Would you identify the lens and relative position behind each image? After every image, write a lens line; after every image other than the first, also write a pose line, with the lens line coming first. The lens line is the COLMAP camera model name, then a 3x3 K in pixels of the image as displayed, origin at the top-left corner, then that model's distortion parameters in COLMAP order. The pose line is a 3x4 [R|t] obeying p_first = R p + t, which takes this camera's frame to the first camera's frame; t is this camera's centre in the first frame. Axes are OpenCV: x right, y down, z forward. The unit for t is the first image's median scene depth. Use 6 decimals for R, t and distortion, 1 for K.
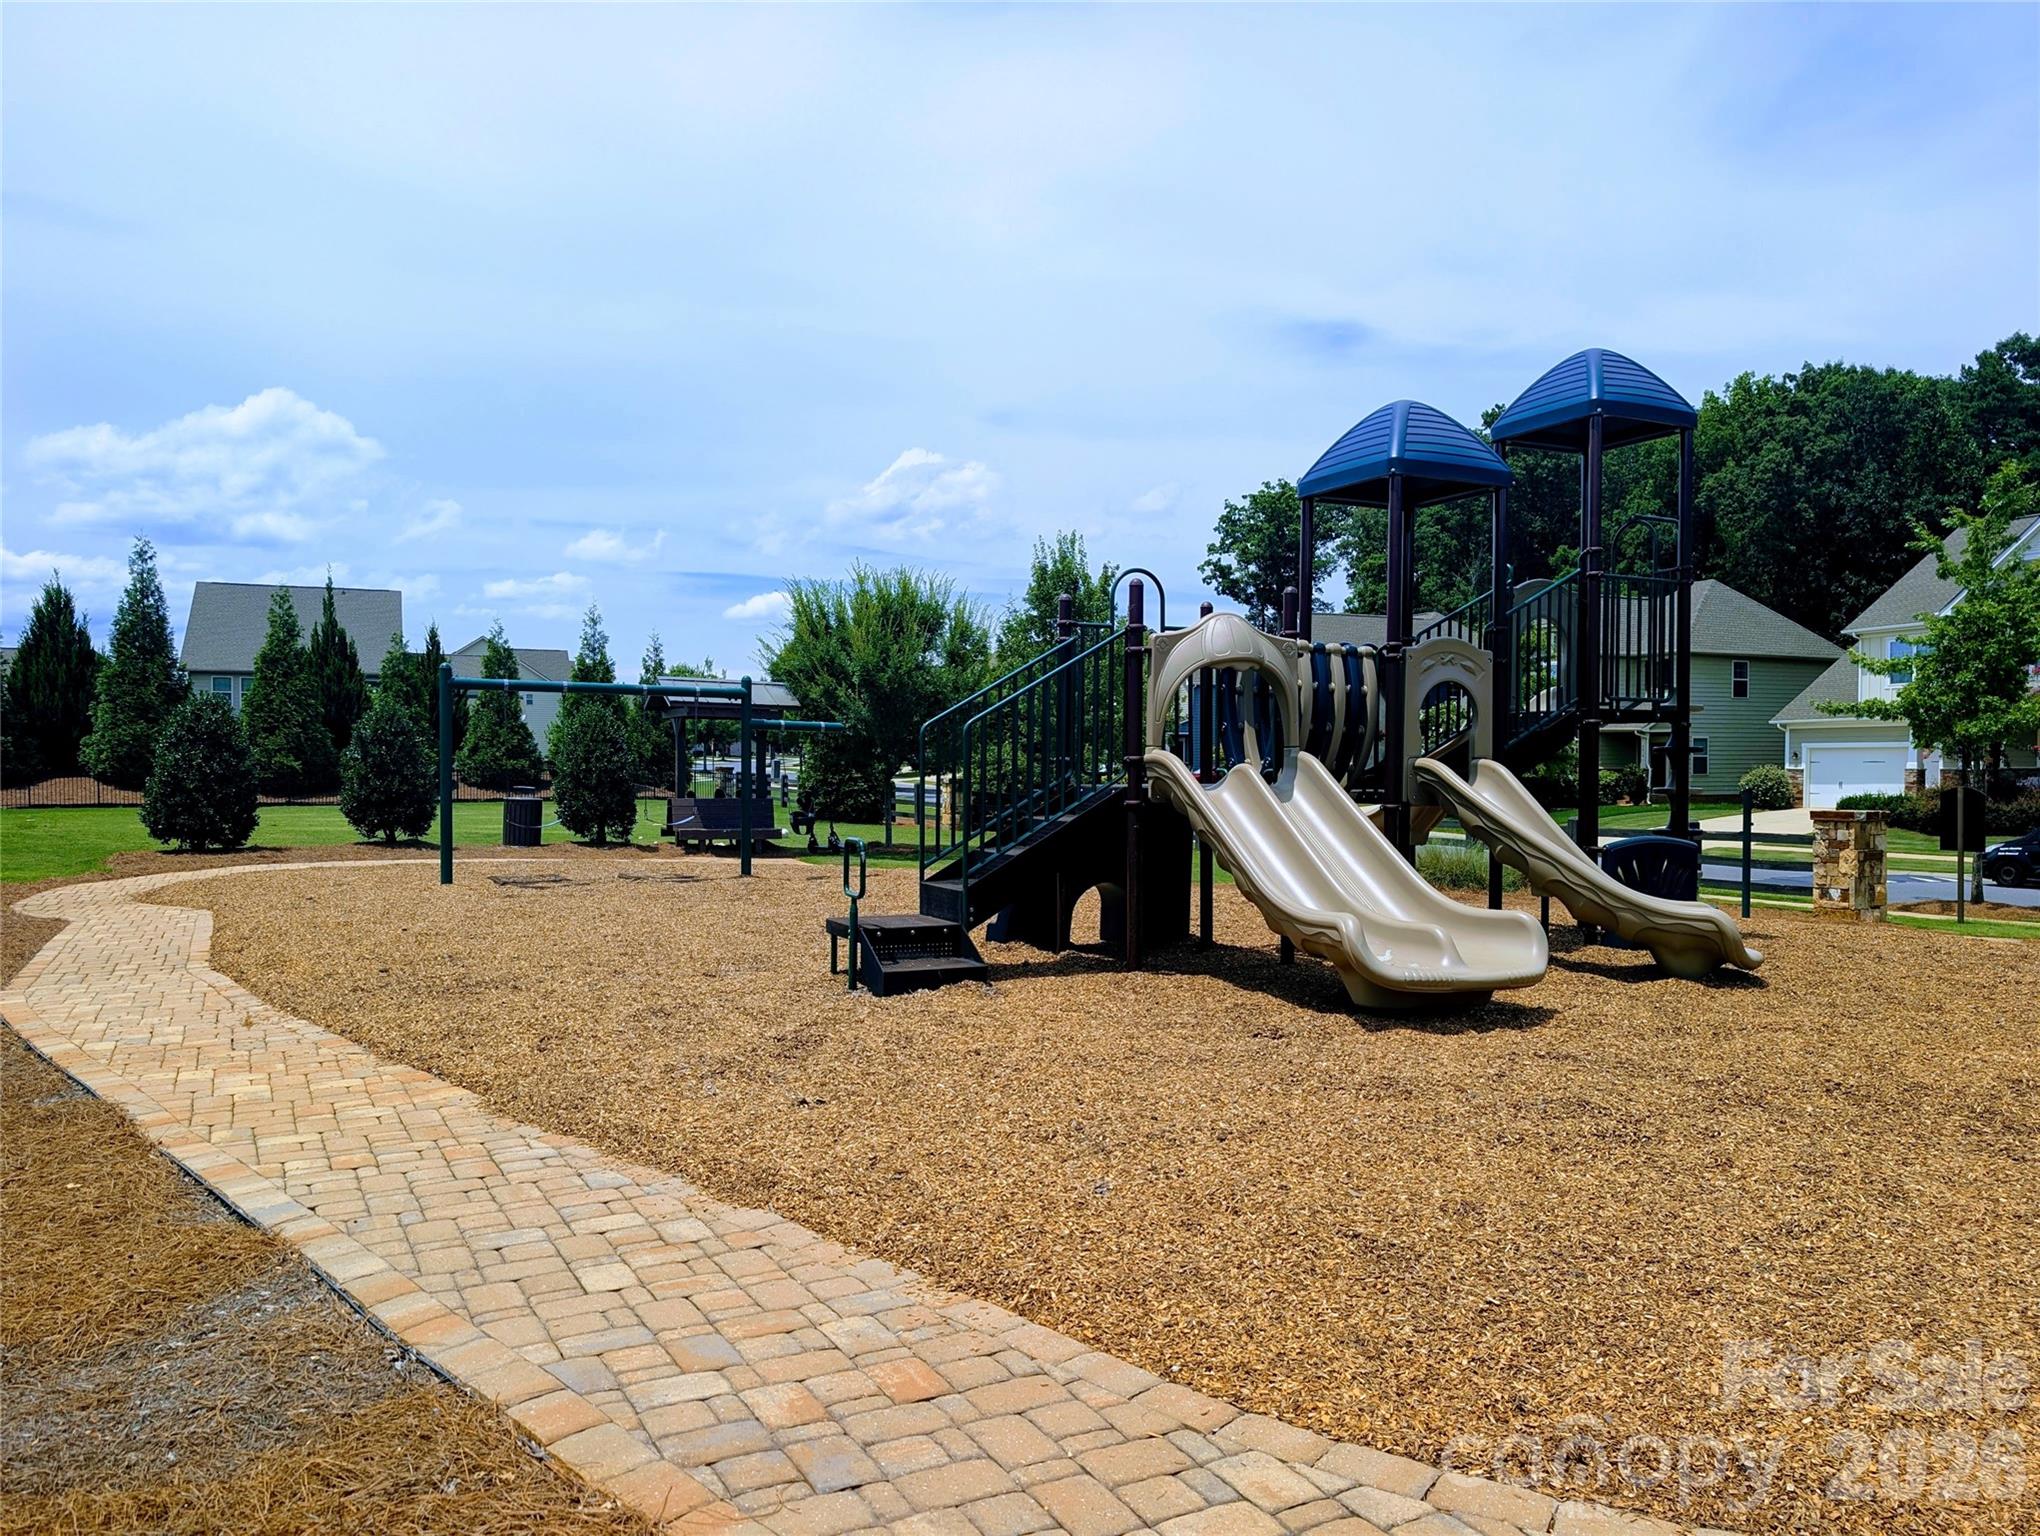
lens RADIAL K [[1488.4, 0, 1020.0], [0, 1488.4, 768.0], [0, 0, 1]] dist [0.004783, 0.000590]
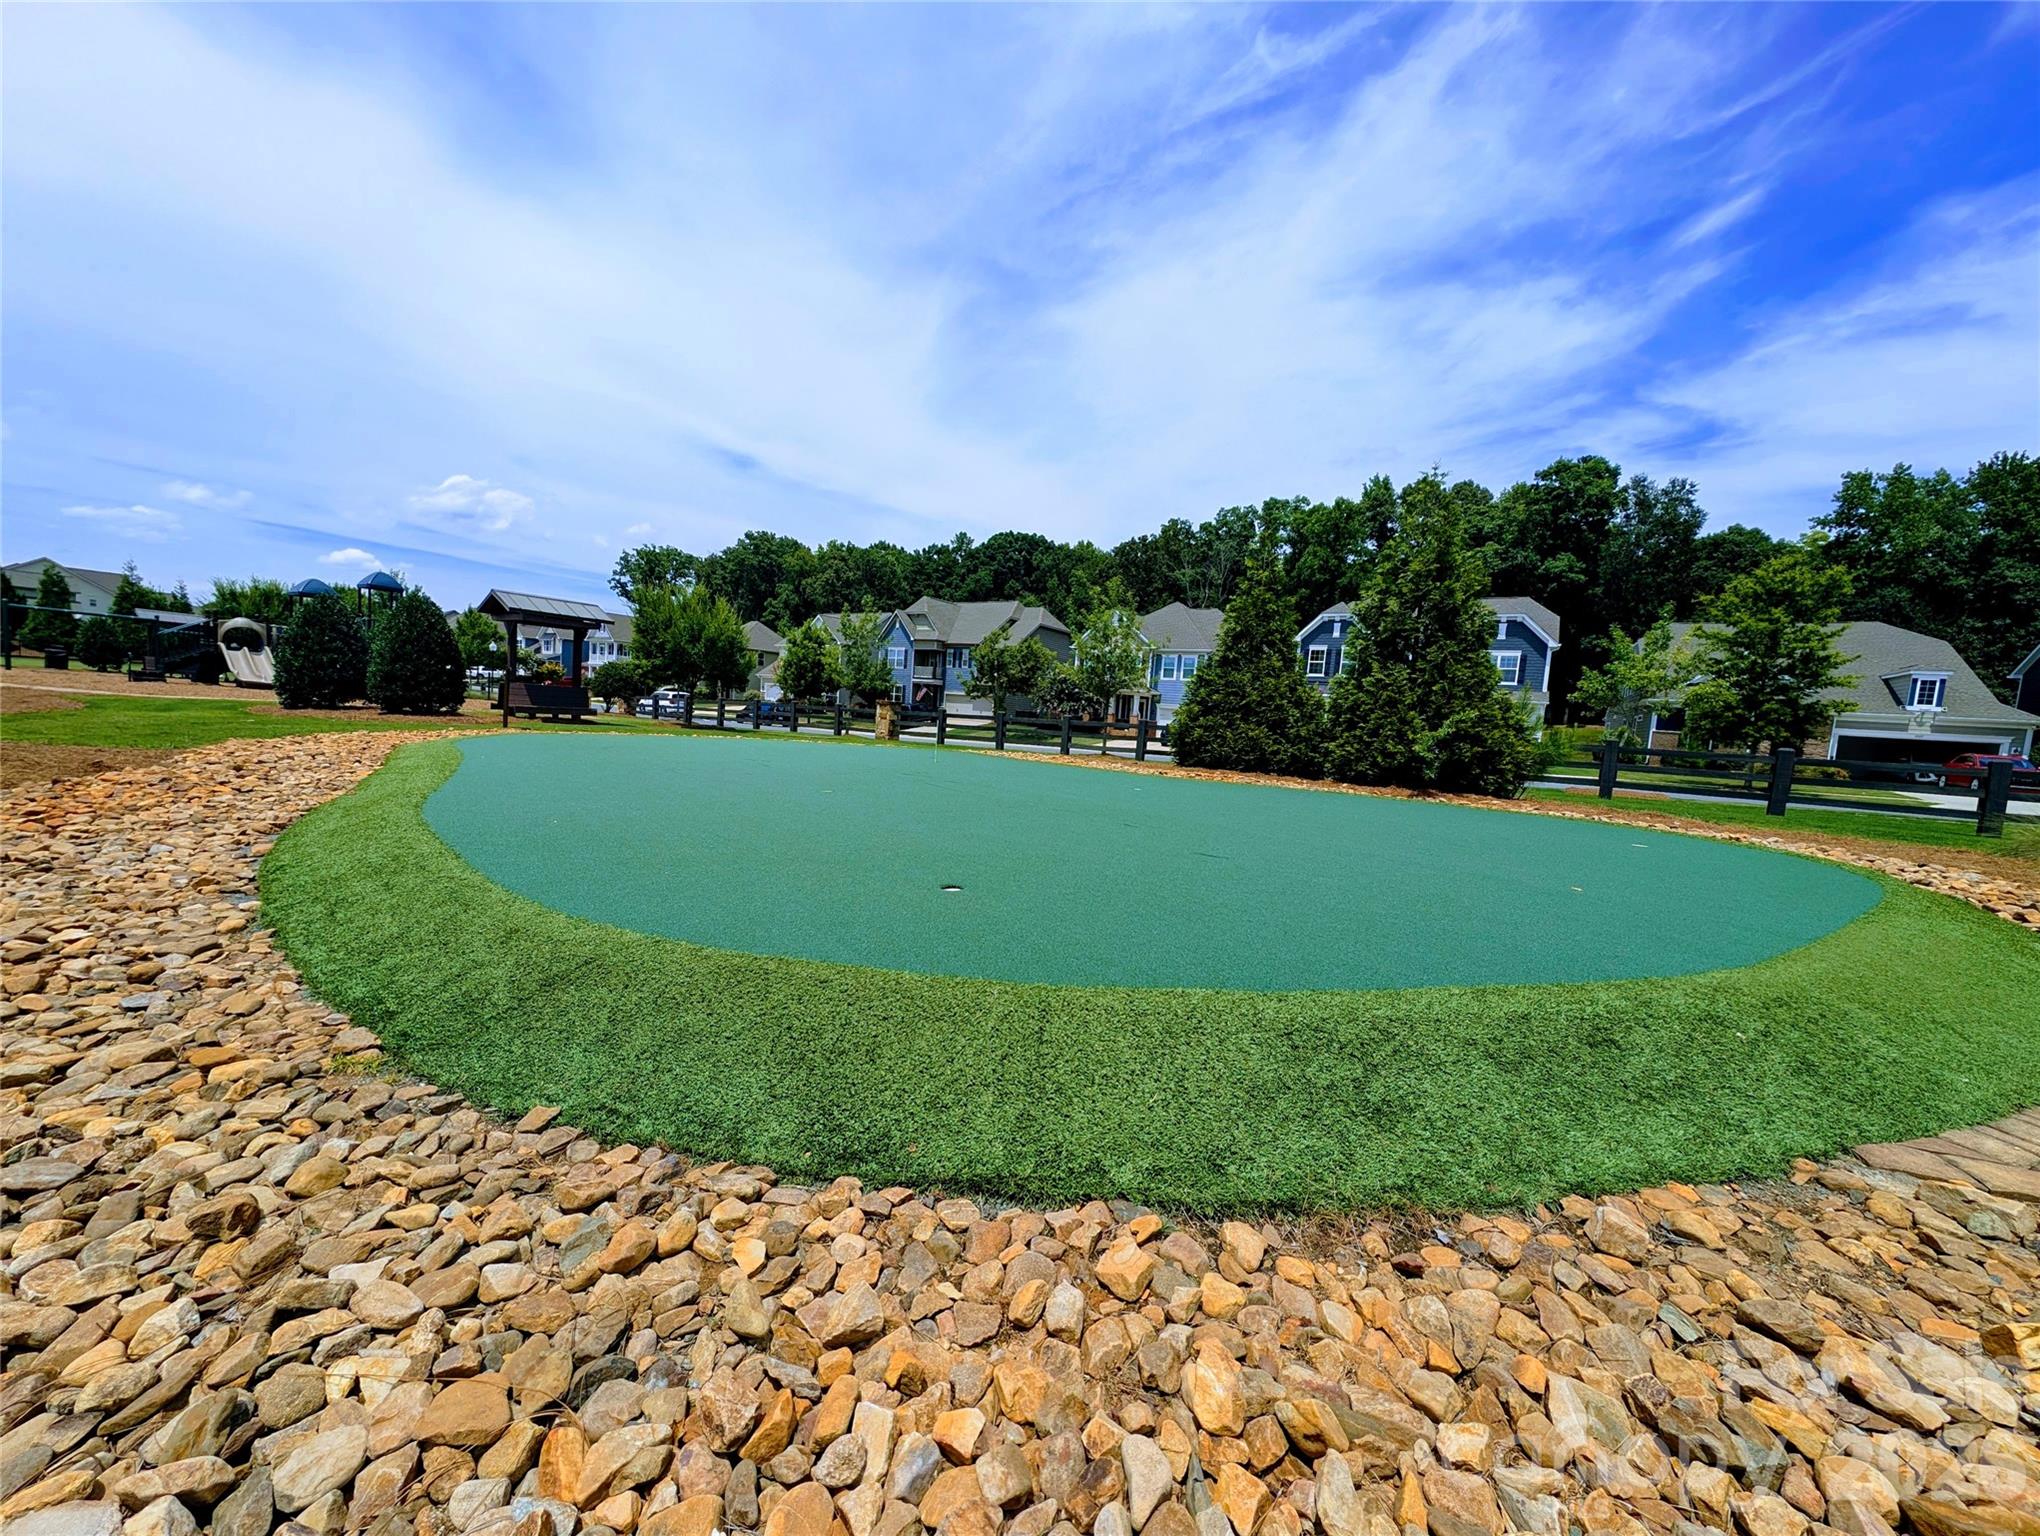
lens RADIAL K [[712.1, 0, 1020.0], [0, 712.1, 768.0], [0, 0, 1]] dist [-0.001882, -0.000325]
pose [[0.830458, 0.011093, 0.556970, 0.141287], [-0.067210, 0.994494, 0.080404, 0.004521], [-0.553011, -0.104207, 0.826631, -0.365325]]
